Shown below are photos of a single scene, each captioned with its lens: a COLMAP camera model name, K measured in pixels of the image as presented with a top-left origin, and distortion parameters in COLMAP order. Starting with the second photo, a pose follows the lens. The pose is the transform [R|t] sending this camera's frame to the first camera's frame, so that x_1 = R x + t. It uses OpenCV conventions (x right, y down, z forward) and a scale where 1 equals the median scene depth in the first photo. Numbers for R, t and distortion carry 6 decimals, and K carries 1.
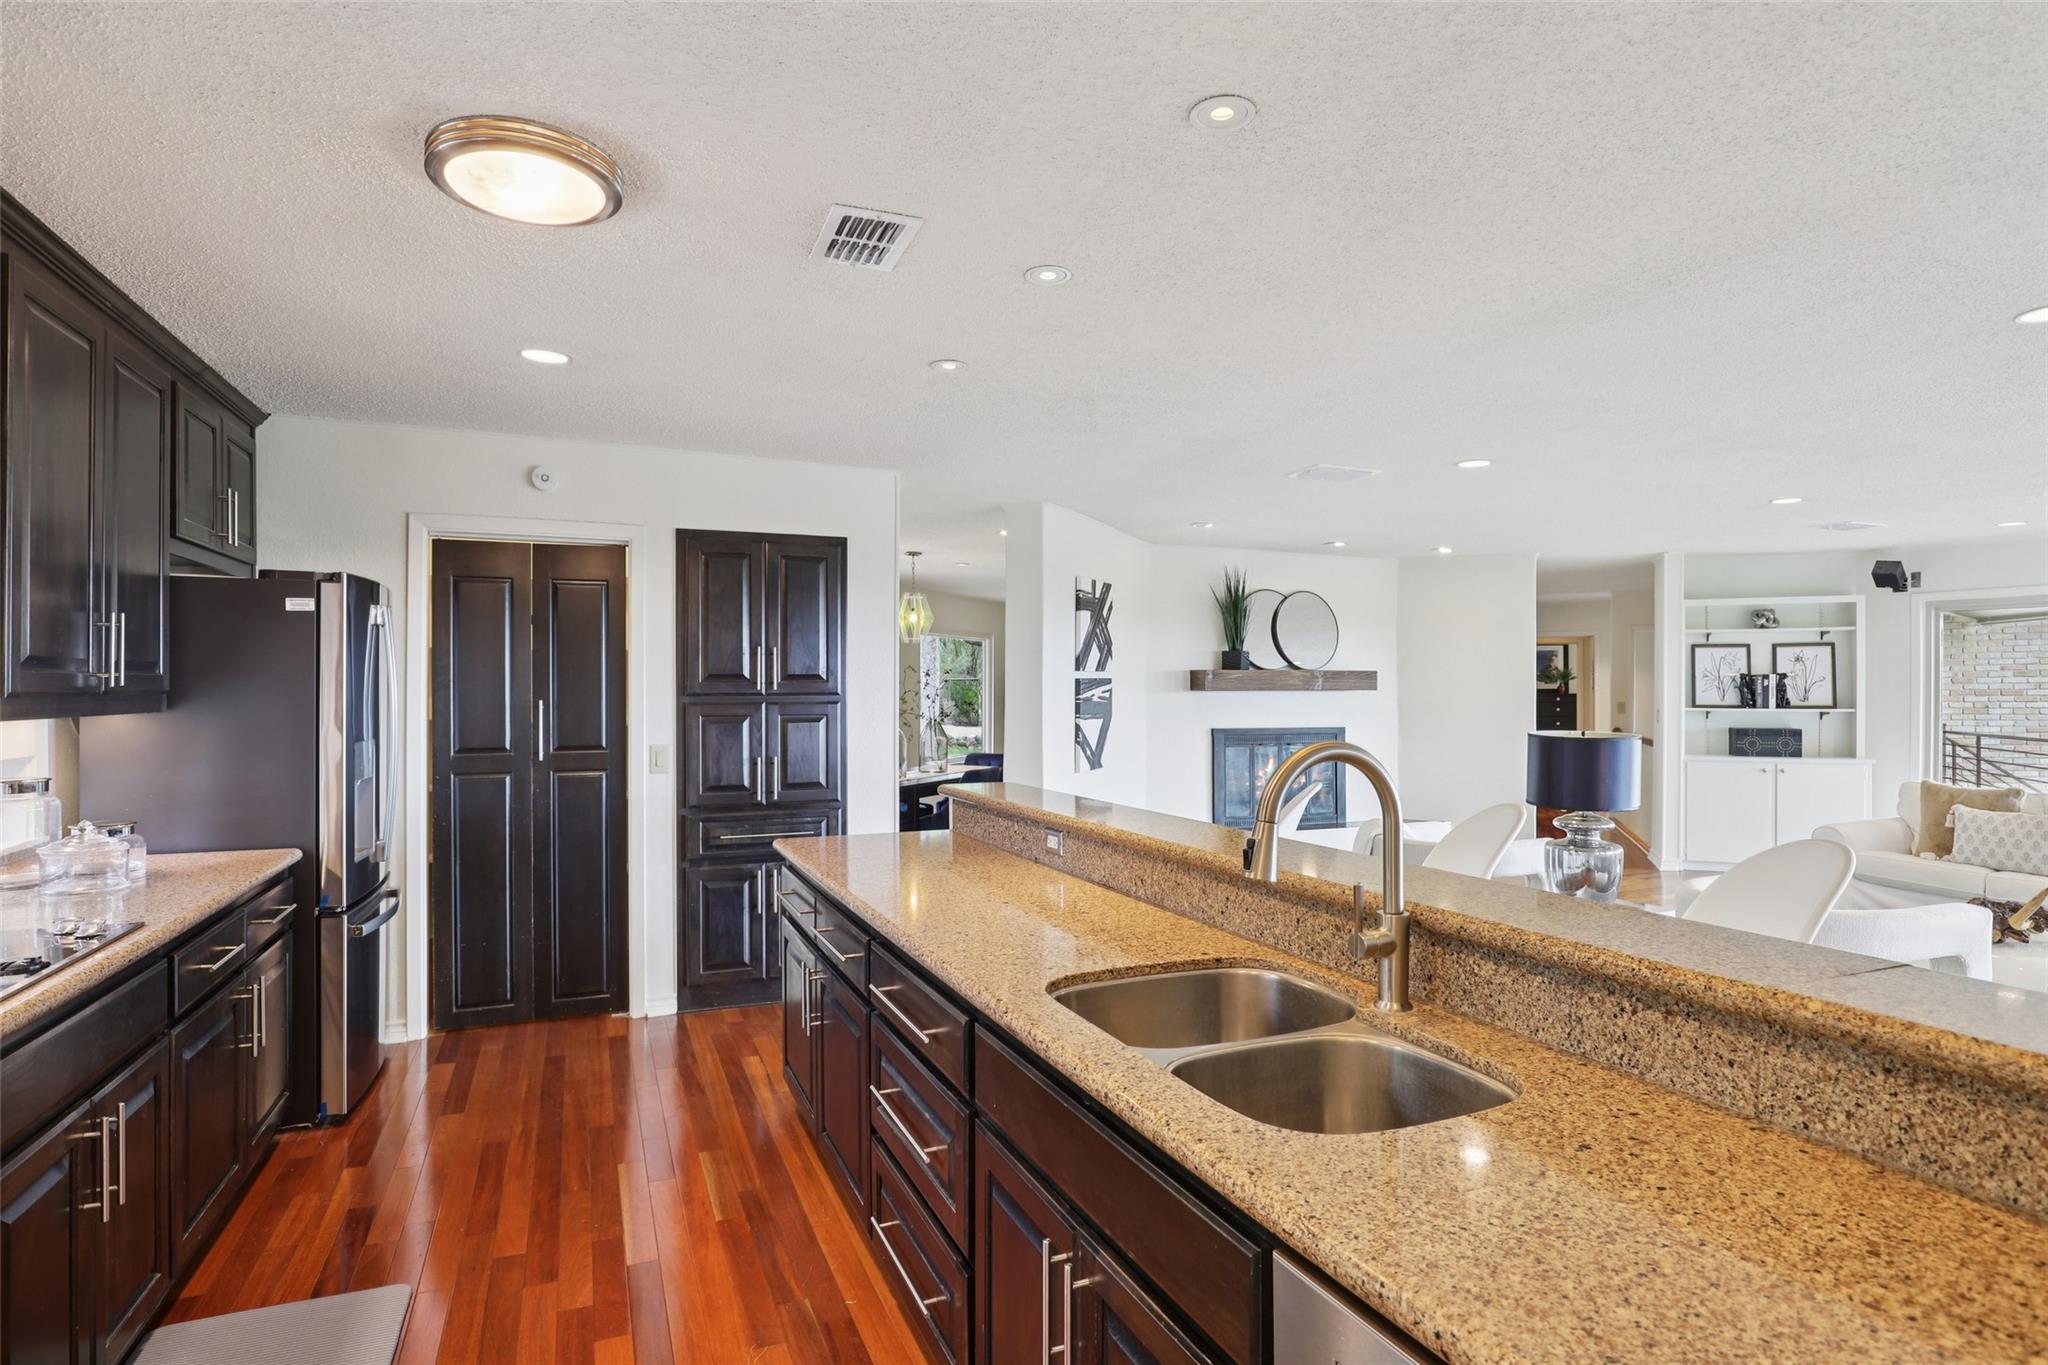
lens RADIAL K [[1076.2, 0, 1035.3], [0, 1076.2, 685.1], [0, 0, 1]] dist [-0.023943, 0.006782]
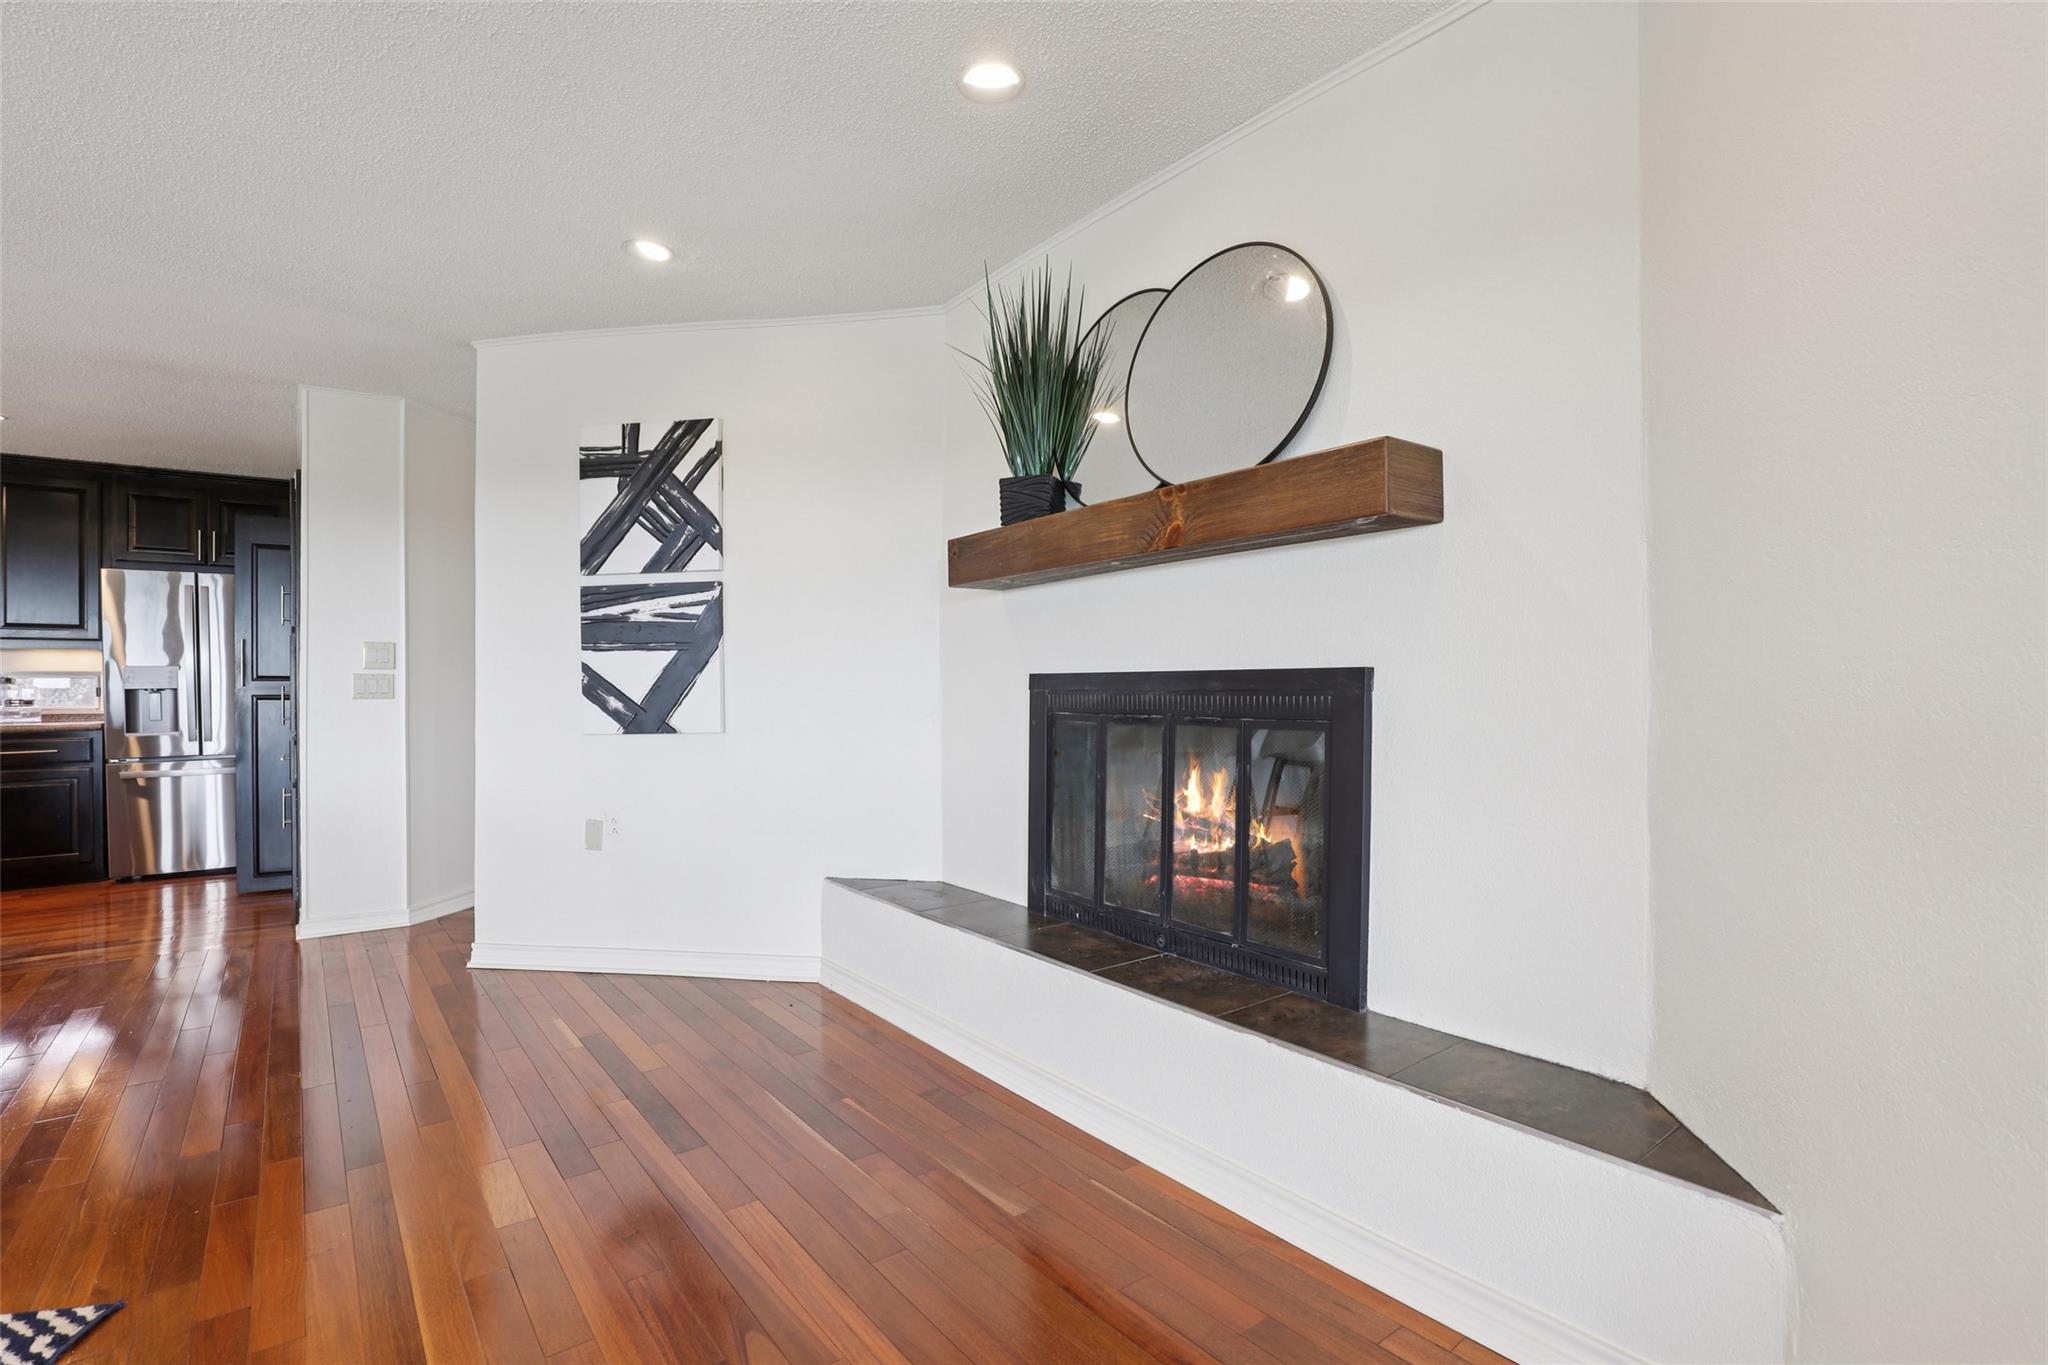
lens RADIAL K [[928.0, 0, 1020.2], [0, 928.0, 684.4], [0, 0, 1]] dist [-0.015015, 0.000775]
pose [[0.271144, -0.001702, -0.962537, 1.269029], [0.007348, 0.999973, 0.000302, 0.107009], [0.962511, -0.007155, 0.271149, 2.184925]]
